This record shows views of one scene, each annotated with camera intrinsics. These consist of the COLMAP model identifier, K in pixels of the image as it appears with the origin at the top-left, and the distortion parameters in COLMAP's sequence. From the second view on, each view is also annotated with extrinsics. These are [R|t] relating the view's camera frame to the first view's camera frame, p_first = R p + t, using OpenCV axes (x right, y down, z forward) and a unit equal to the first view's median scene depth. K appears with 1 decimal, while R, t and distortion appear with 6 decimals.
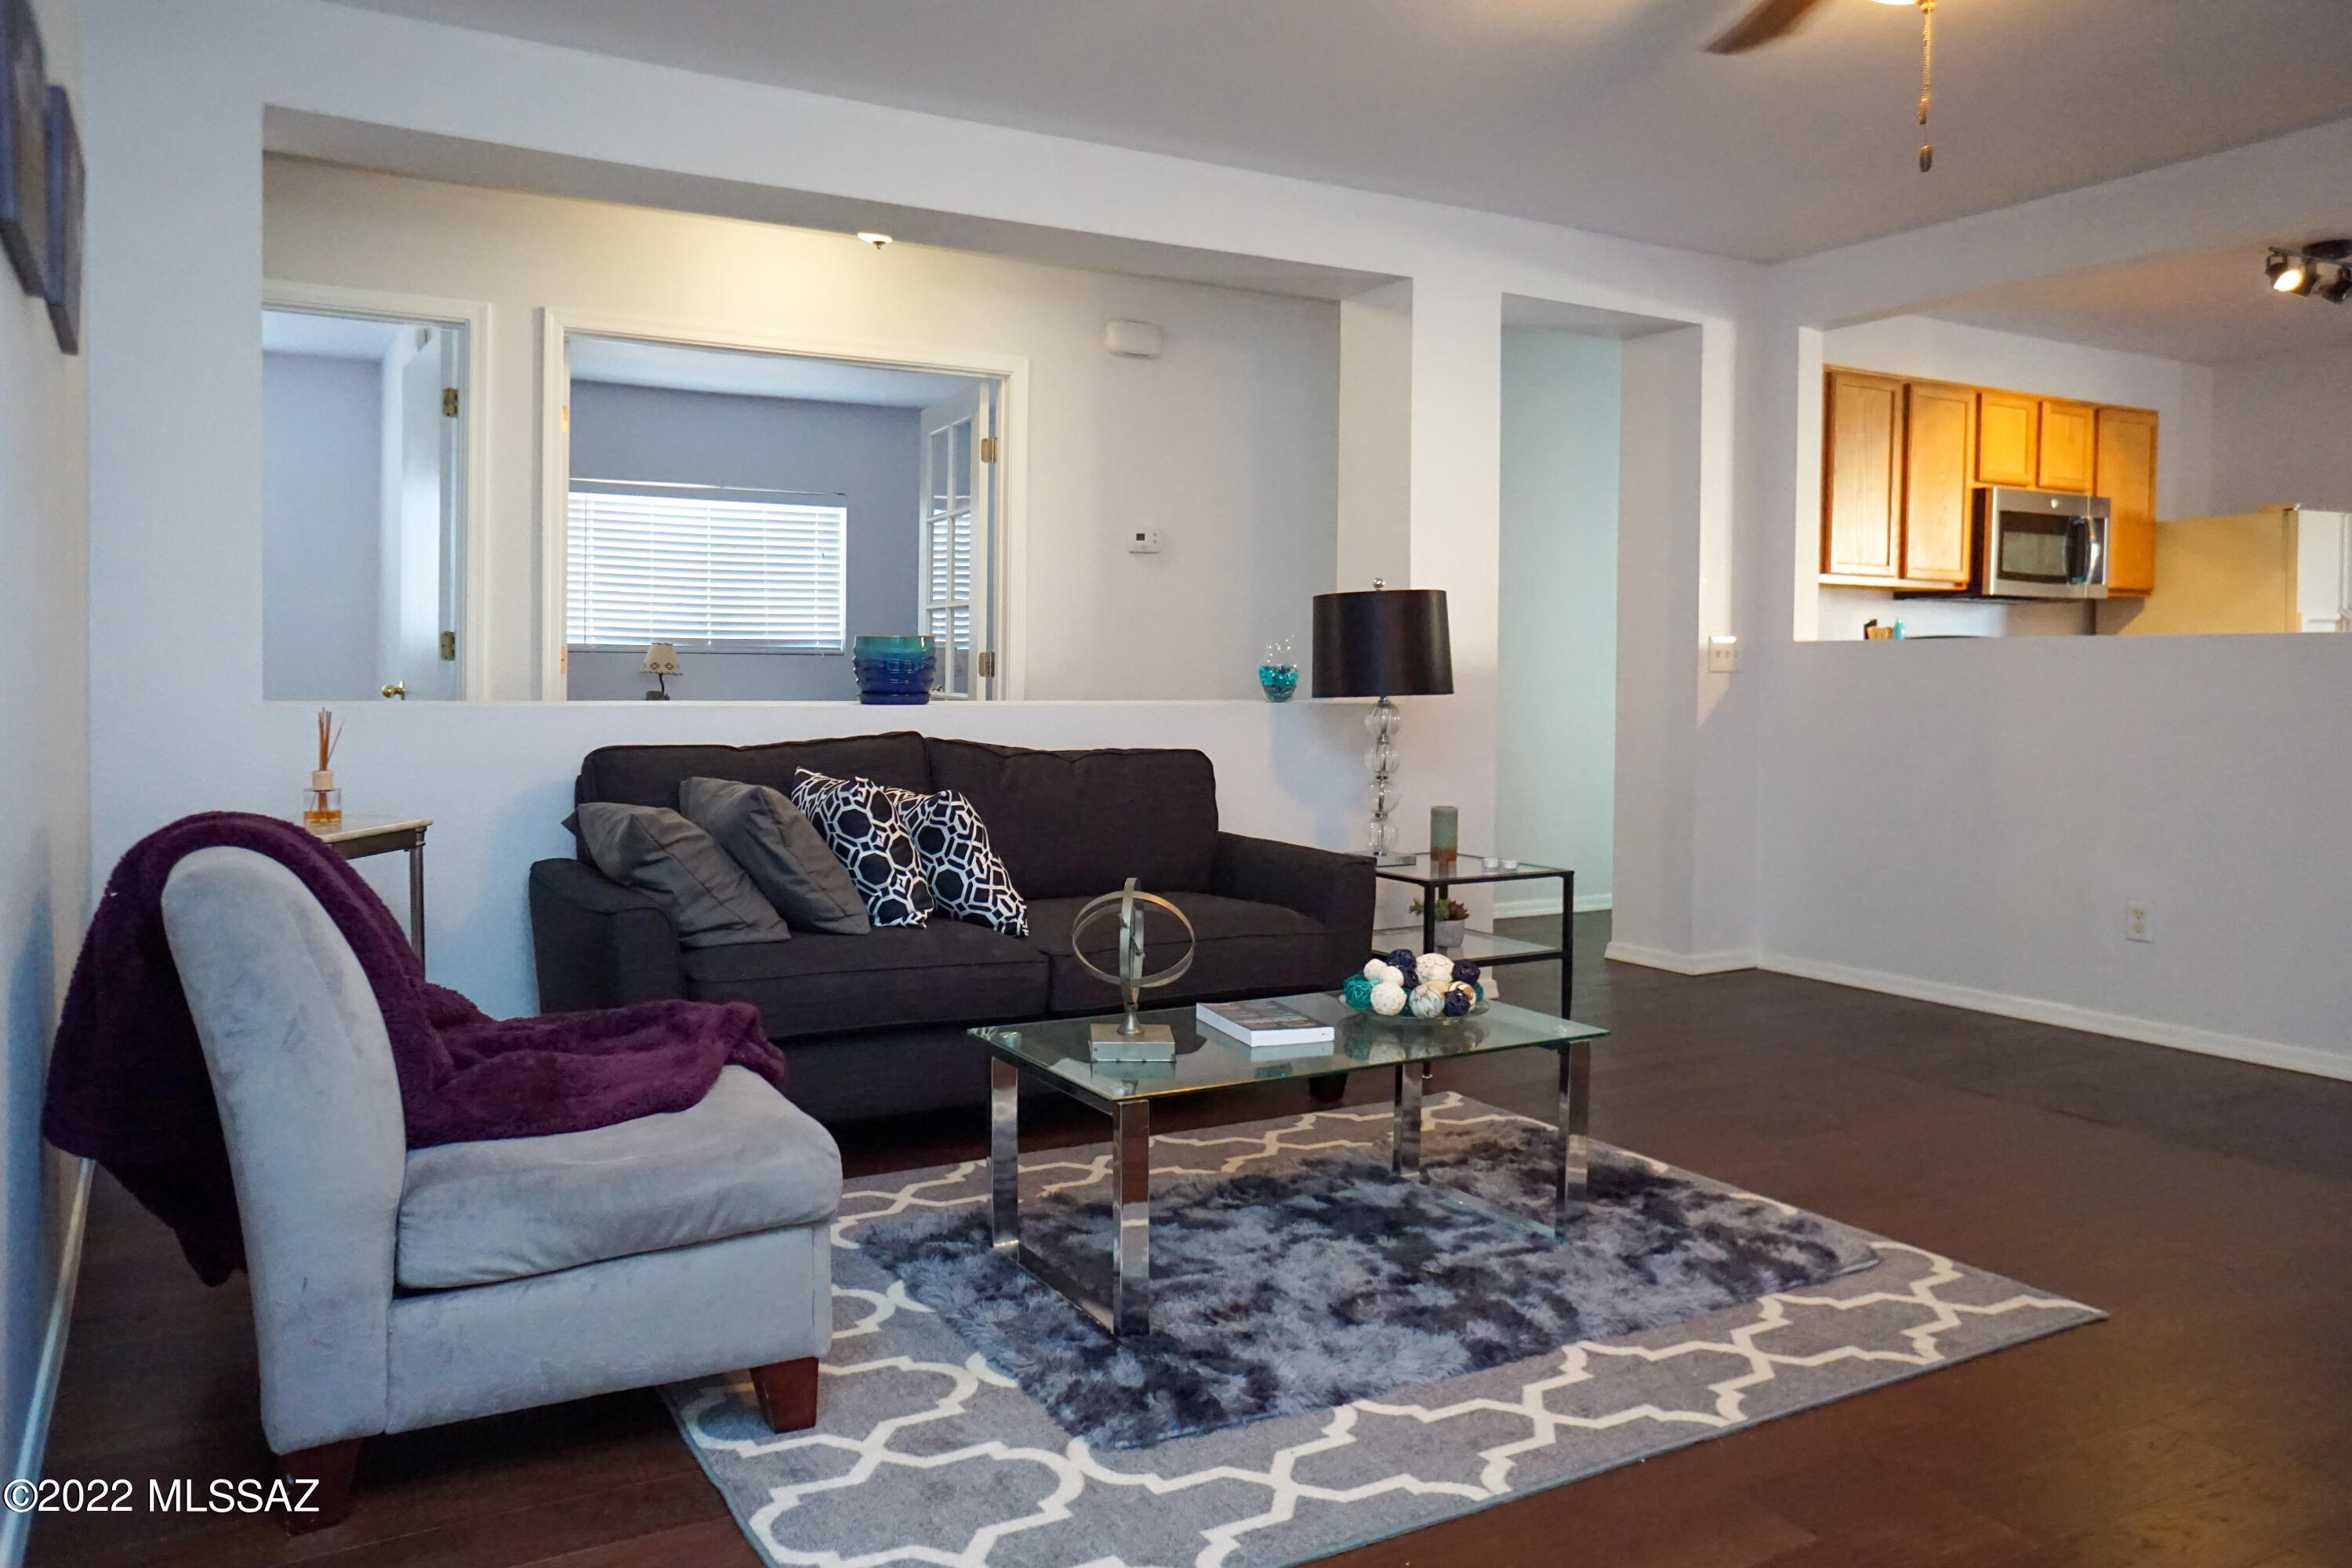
lens RADIAL K [[1693.1, 0, 1176.0], [0, 1693.1, 784.0], [0, 0, 1]] dist [-0.035875, 0.001158]
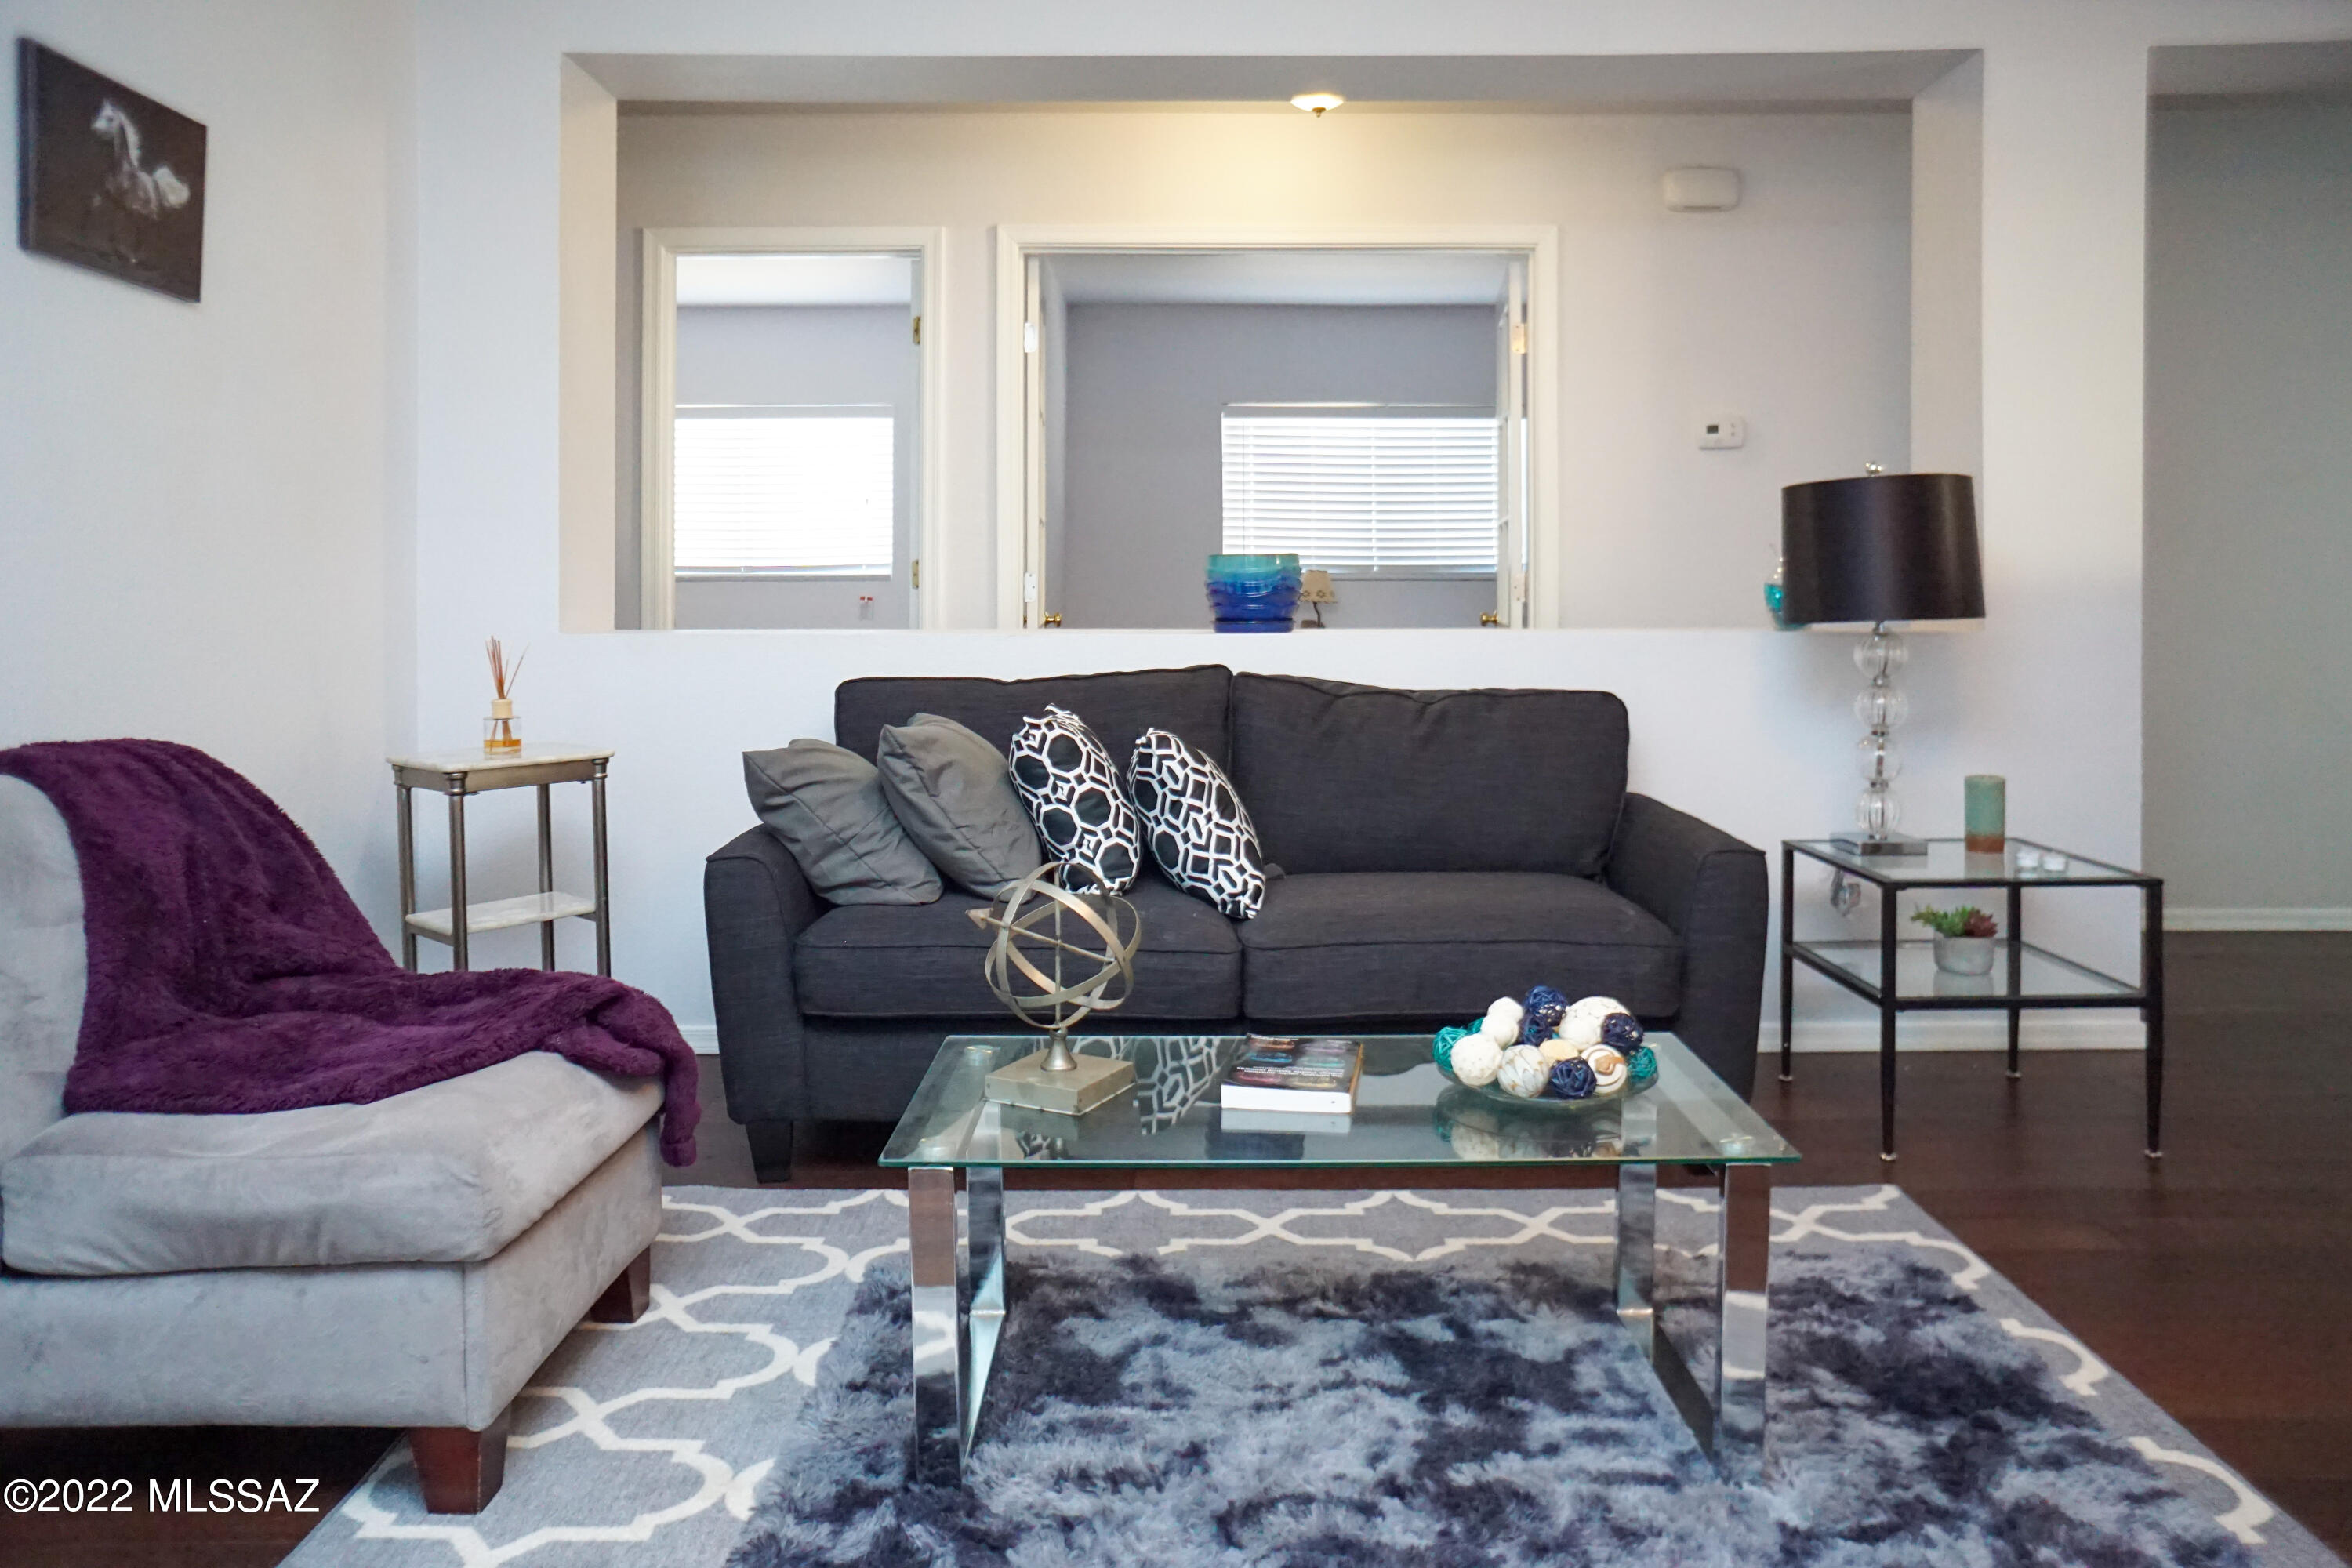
lens RADIAL K [[1735.9, 0, 1176.7], [0, 1735.9, 675.2], [0, 0, 1]] dist [-0.068598, 0.077733]
pose [[0.865344, 0.010911, -0.501060, 0.312454], [-0.022931, 0.999578, -0.017835, -0.011431], [0.500654, 0.026923, 0.865229, 0.280185]]
